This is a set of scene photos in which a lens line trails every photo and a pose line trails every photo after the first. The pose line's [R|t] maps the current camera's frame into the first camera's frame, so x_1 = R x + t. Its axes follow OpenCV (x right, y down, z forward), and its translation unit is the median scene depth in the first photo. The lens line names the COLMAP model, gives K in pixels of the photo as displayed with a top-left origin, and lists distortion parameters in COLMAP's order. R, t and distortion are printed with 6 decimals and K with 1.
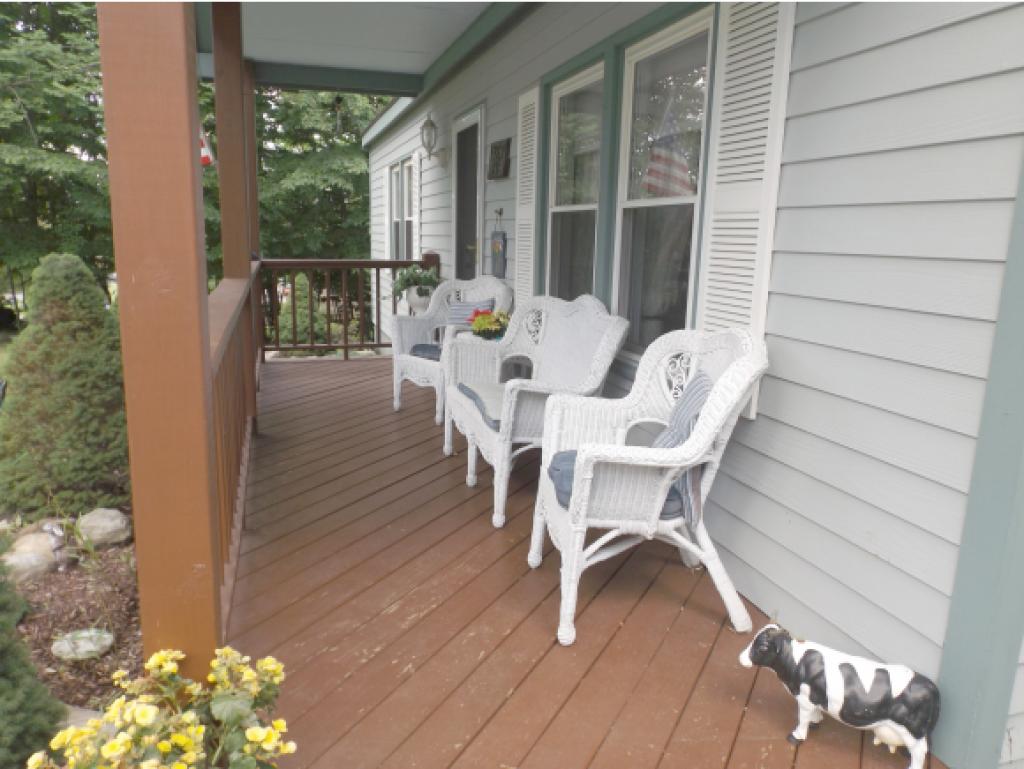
lens RADIAL K [[740.9, 0, 512.0], [0, 740.9, 384.5], [0, 0, 1]] dist [0.005700, -0.003914]
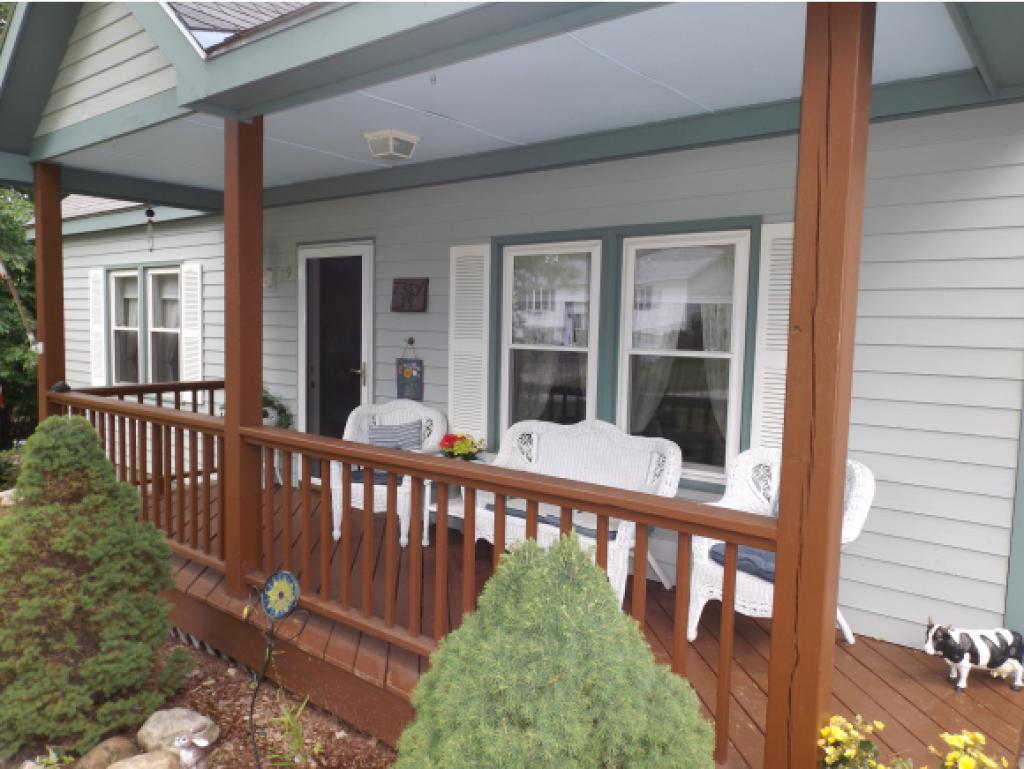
lens RADIAL K [[740.9, 0, 512.0], [0, 740.9, 384.5], [0, 0, 1]] dist [0.005700, -0.003914]
pose [[0.834916, -0.050662, 0.548040, -0.633542], [0.107742, 0.991533, -0.072482, -0.094586], [-0.539728, 0.119564, 0.833305, 0.019390]]
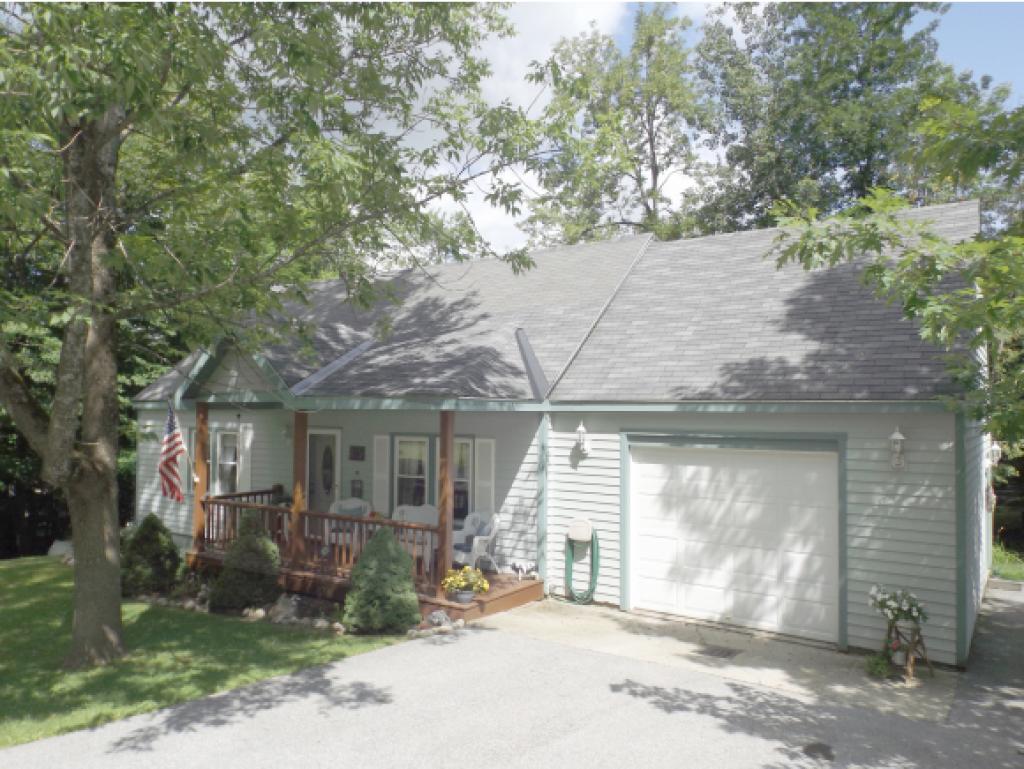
lens RADIAL K [[740.9, 0, 512.0], [0, 740.9, 384.5], [0, 0, 1]] dist [0.005700, -0.003914]
pose [[0.782135, -0.002205, 0.623105, -1.548361], [0.133000, 0.977540, -0.163485, -0.046038], [-0.608749, 0.210740, 0.764862, -1.769942]]
